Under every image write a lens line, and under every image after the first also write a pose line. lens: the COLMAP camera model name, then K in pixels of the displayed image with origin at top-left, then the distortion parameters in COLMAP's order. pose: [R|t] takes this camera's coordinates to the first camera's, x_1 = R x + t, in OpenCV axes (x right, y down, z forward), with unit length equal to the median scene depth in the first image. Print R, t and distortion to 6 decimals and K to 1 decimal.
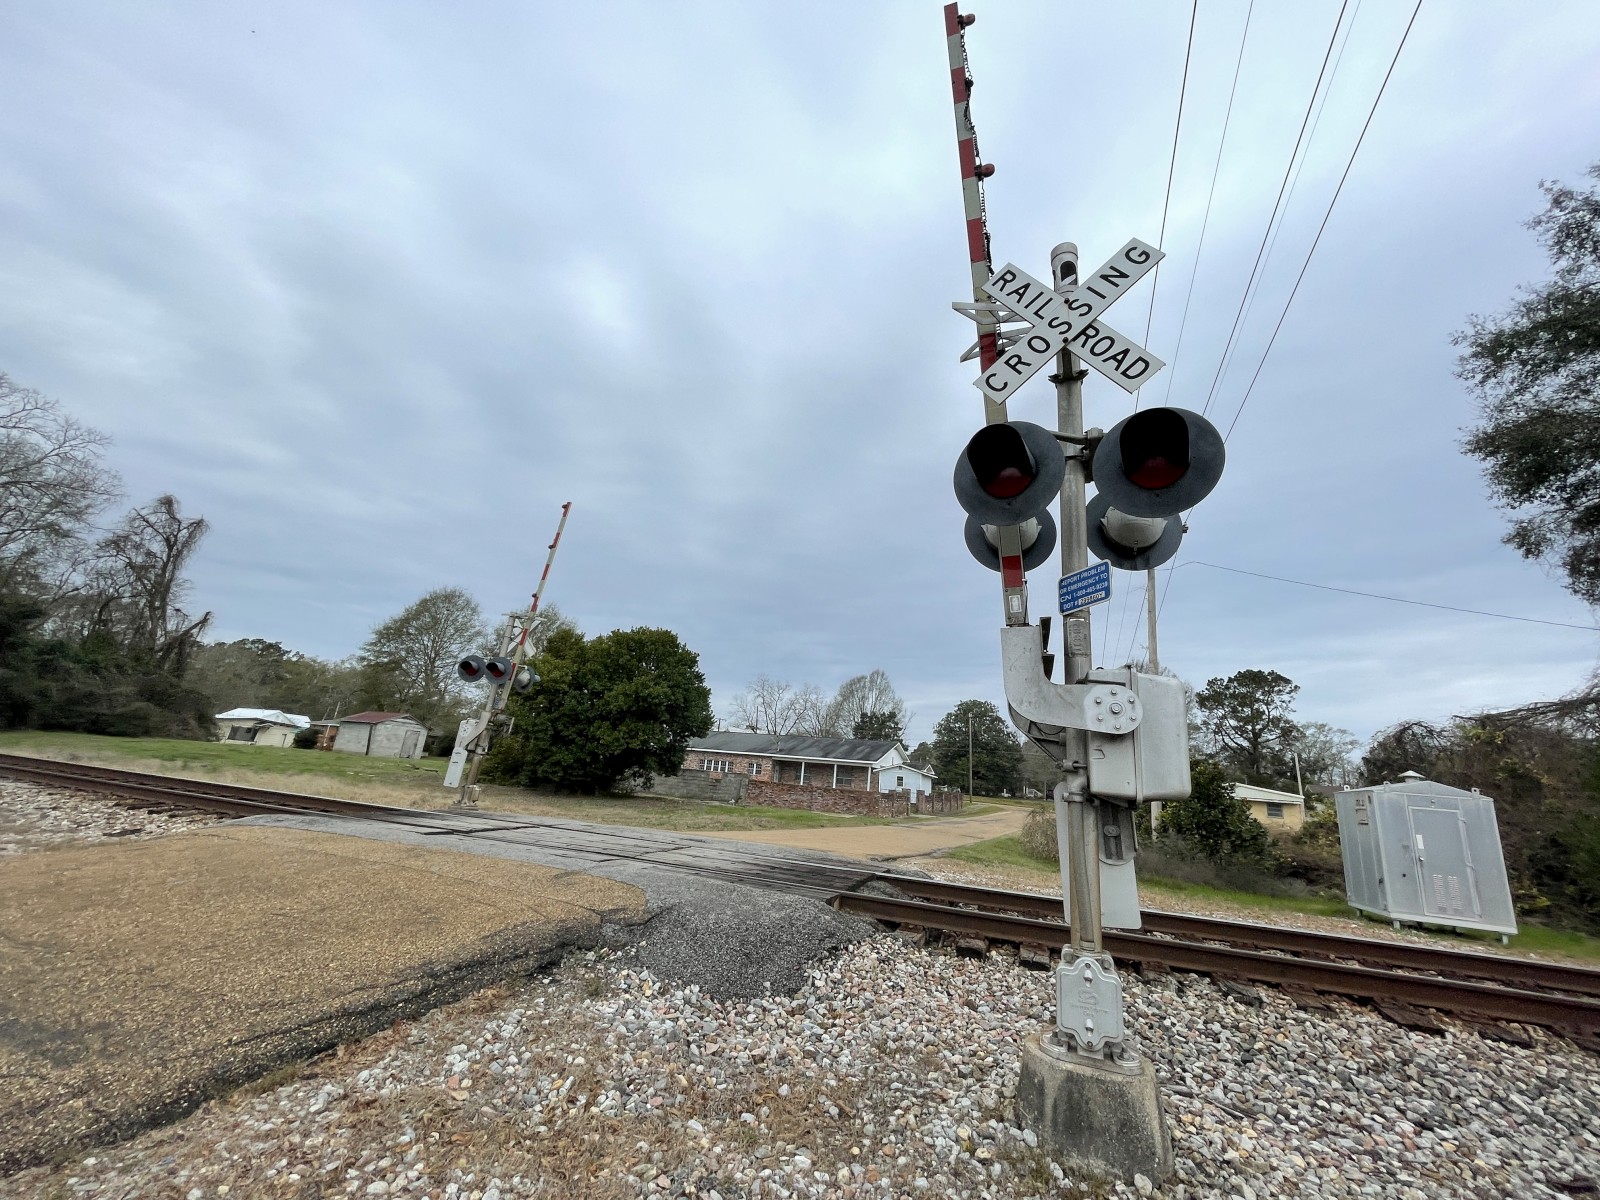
lens RADIAL K [[645.1, 0, 804.3], [0, 645.1, 603.3], [0, 0, 1]] dist [-0.001167, -0.000462]
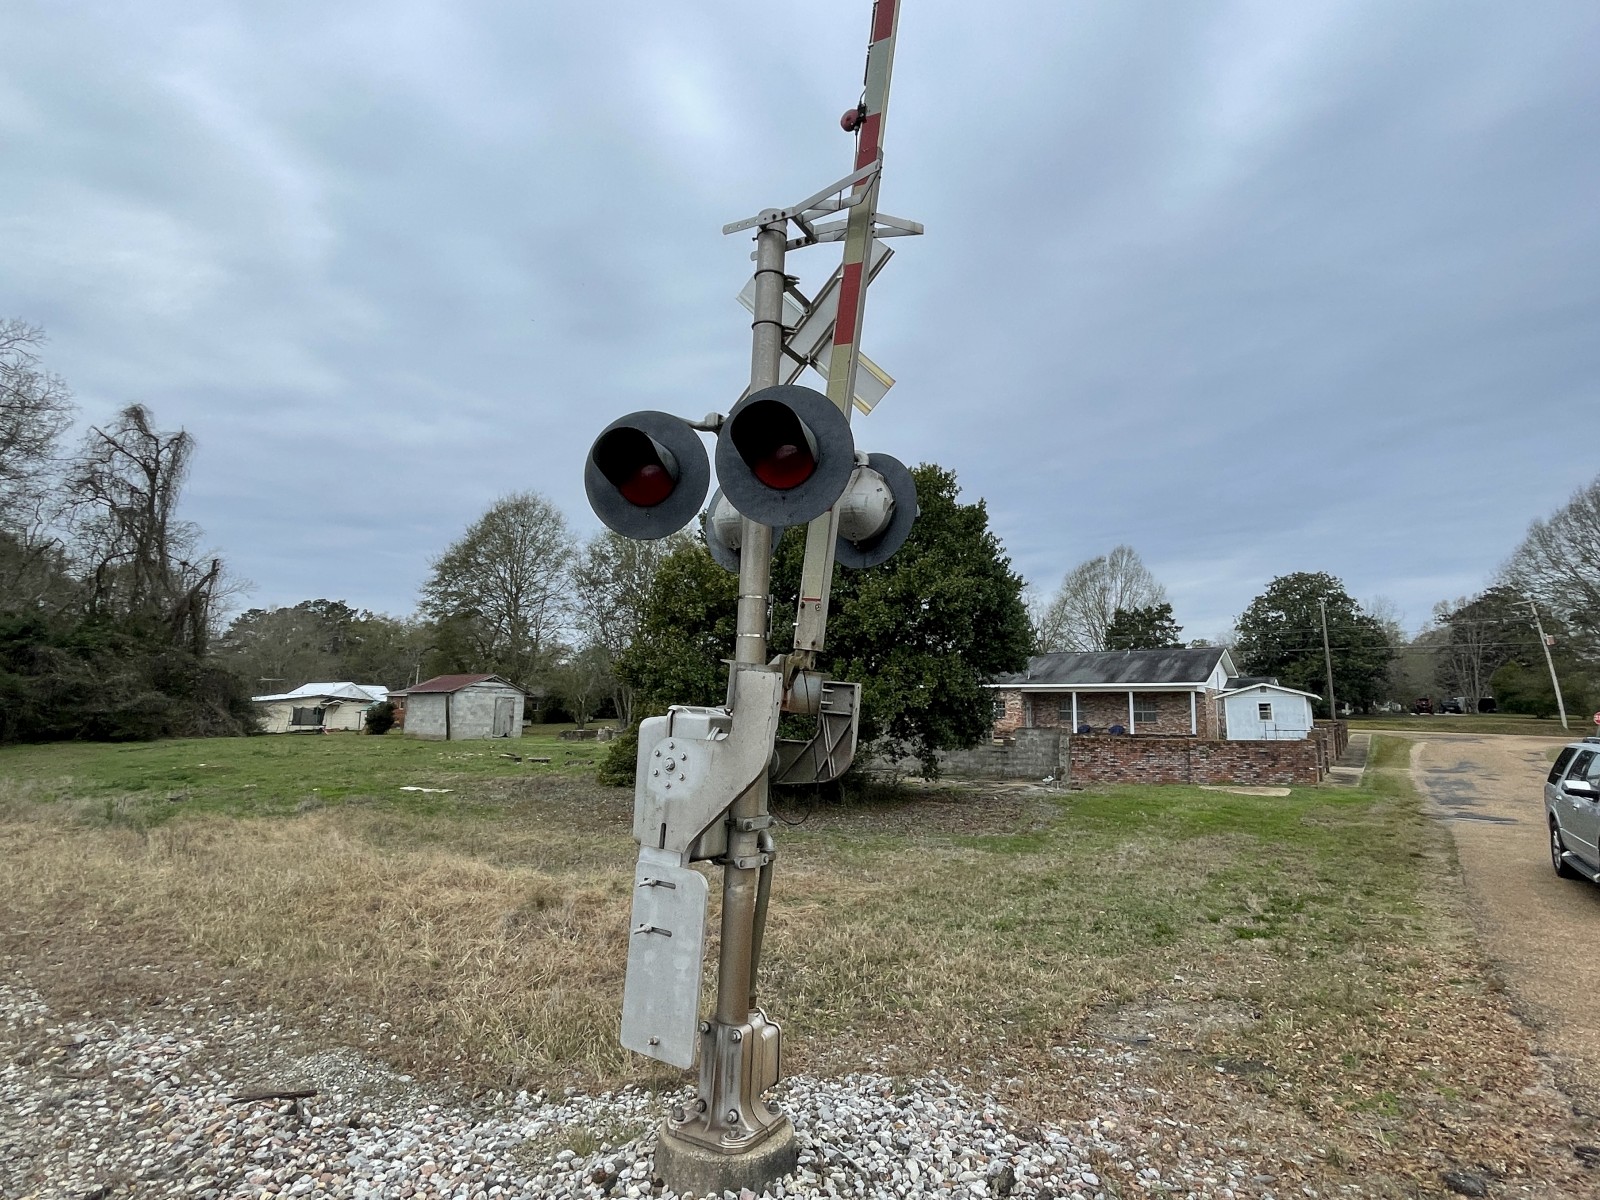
lens RADIAL K [[809.5, 0, 800.0], [0, 809.5, 600.0], [0, 0, 1]] dist [-0.001584, 0.000324]
pose [[0.976945, -0.104910, -0.185937, -0.137450], [0.127838, 0.984997, 0.115926, 0.038324], [0.170985, -0.137023, 0.975699, 0.242604]]
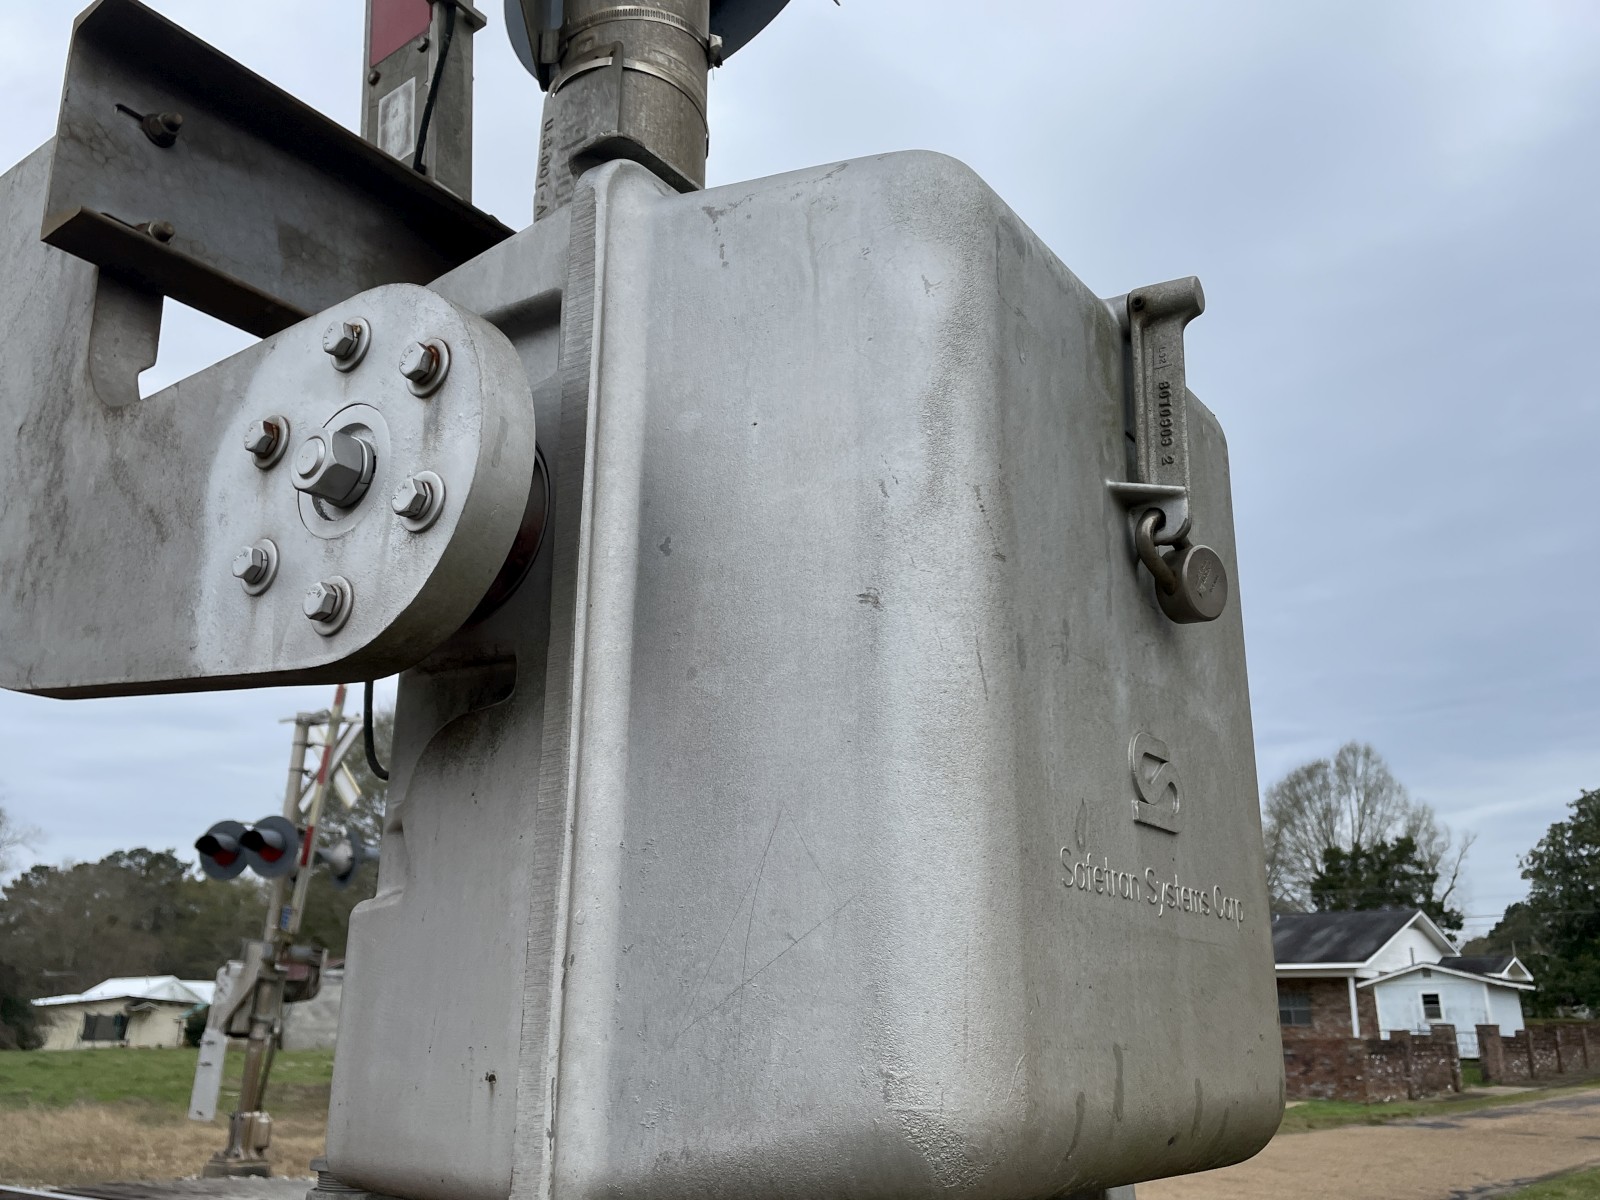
lens RADIAL K [[1383.8, 0, 793.5], [0, 1383.8, 618.5], [0, 0, 1]] dist [0.033550, -0.008867]
pose [[0.950062, -0.164100, -0.265429, 0.046169], [0.157500, 0.986442, -0.046116, 0.015993], [0.269398, 0.002008, 0.963027, 0.056689]]
